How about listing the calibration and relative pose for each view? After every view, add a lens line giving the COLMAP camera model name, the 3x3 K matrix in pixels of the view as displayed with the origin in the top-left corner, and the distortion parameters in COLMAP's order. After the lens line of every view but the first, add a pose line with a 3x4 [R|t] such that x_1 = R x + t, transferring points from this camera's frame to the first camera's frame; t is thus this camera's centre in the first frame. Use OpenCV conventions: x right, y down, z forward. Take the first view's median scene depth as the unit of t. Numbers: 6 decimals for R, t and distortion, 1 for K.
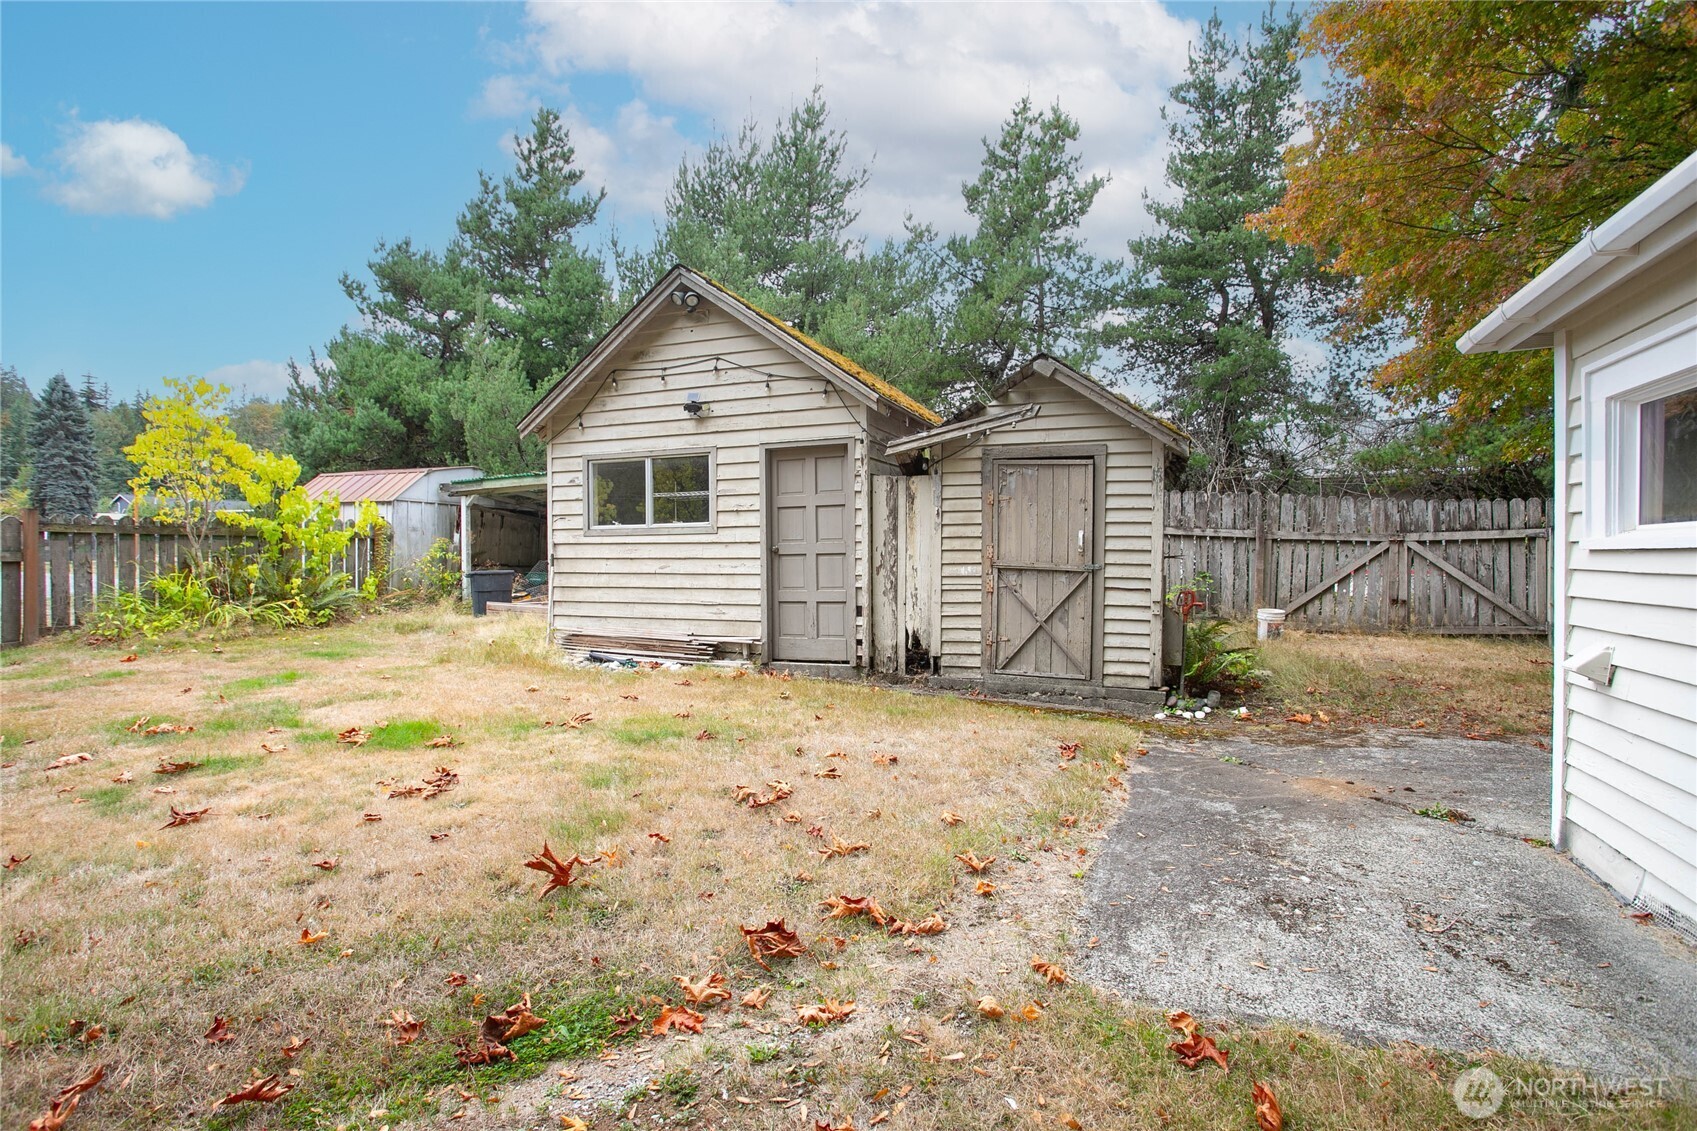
lens RADIAL K [[826.2, 0, 834.9], [0, 826.2, 562.8], [0, 0, 1]] dist [-0.066234, 0.024726]
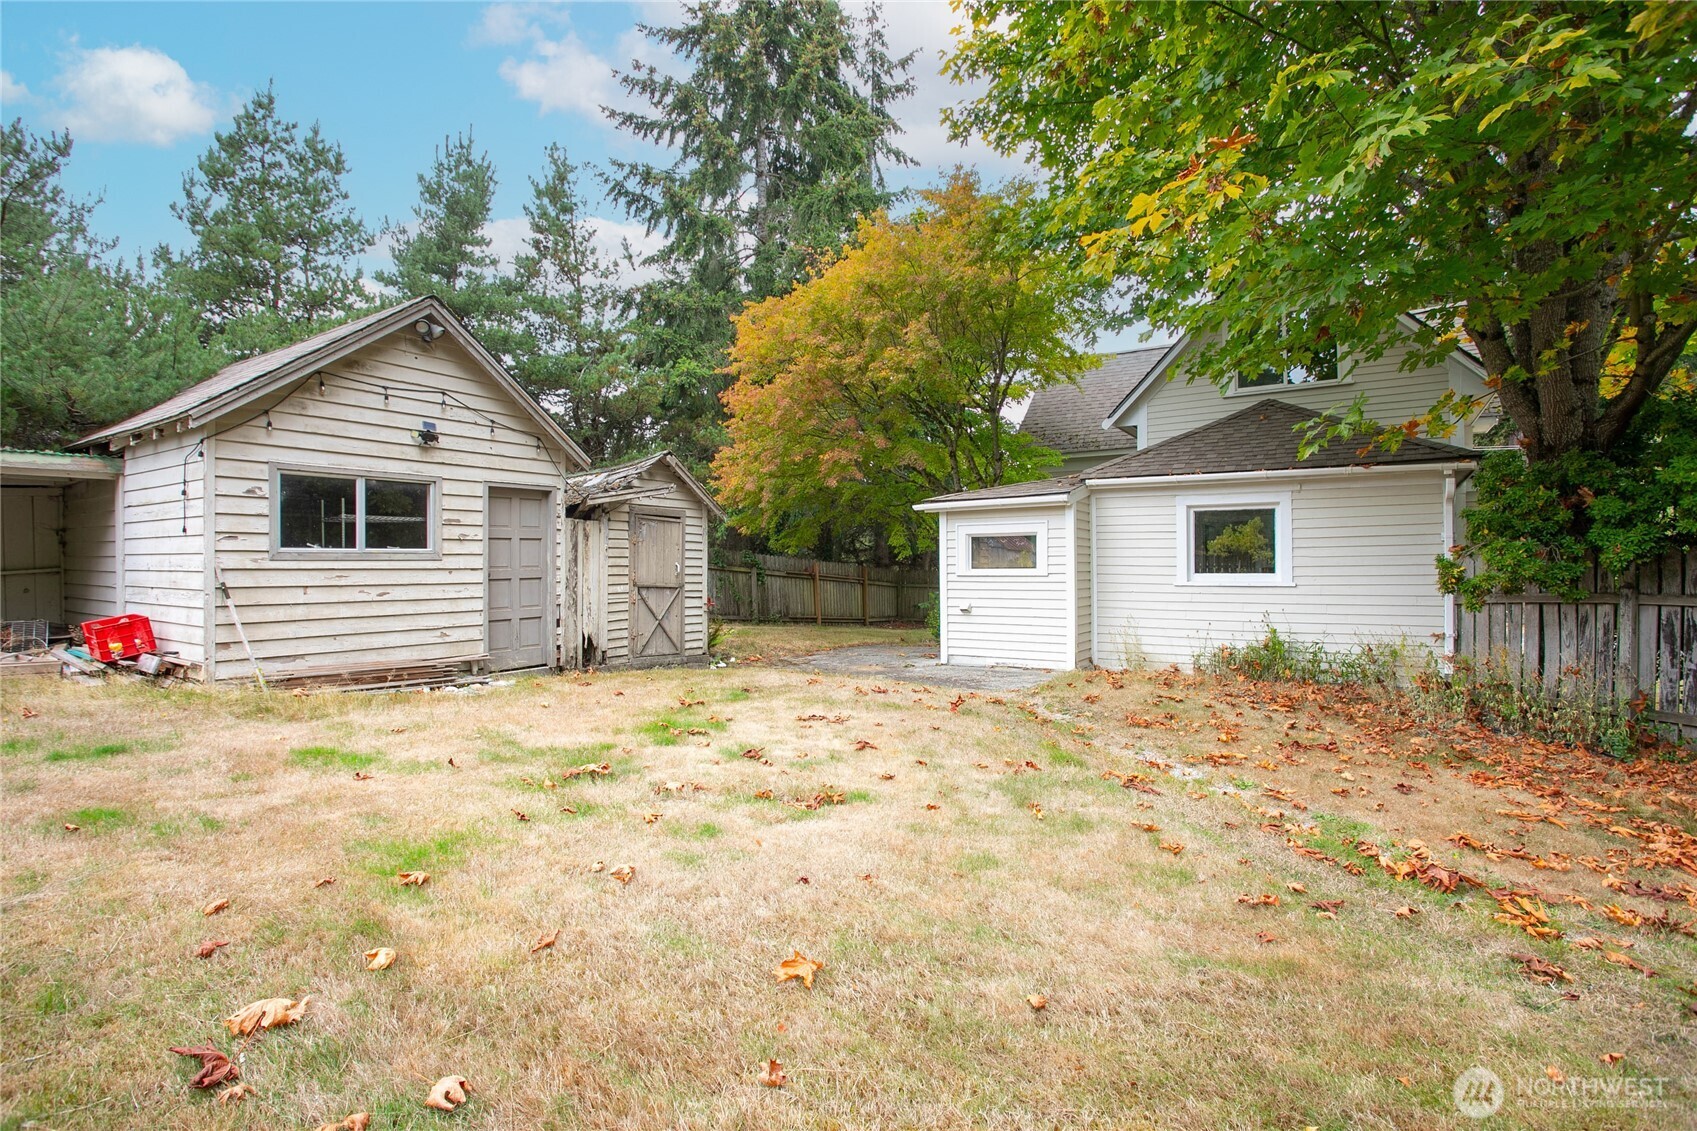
lens RADIAL K [[826.2, 0, 842.9], [0, 826.2, 564.3], [0, 0, 1]] dist [-0.066234, 0.024726]
pose [[0.196754, 0.004403, 0.980443, -1.078105], [0.010138, 0.999927, -0.006525, -0.018689], [-0.980400, 0.011224, 0.196695, 0.304200]]
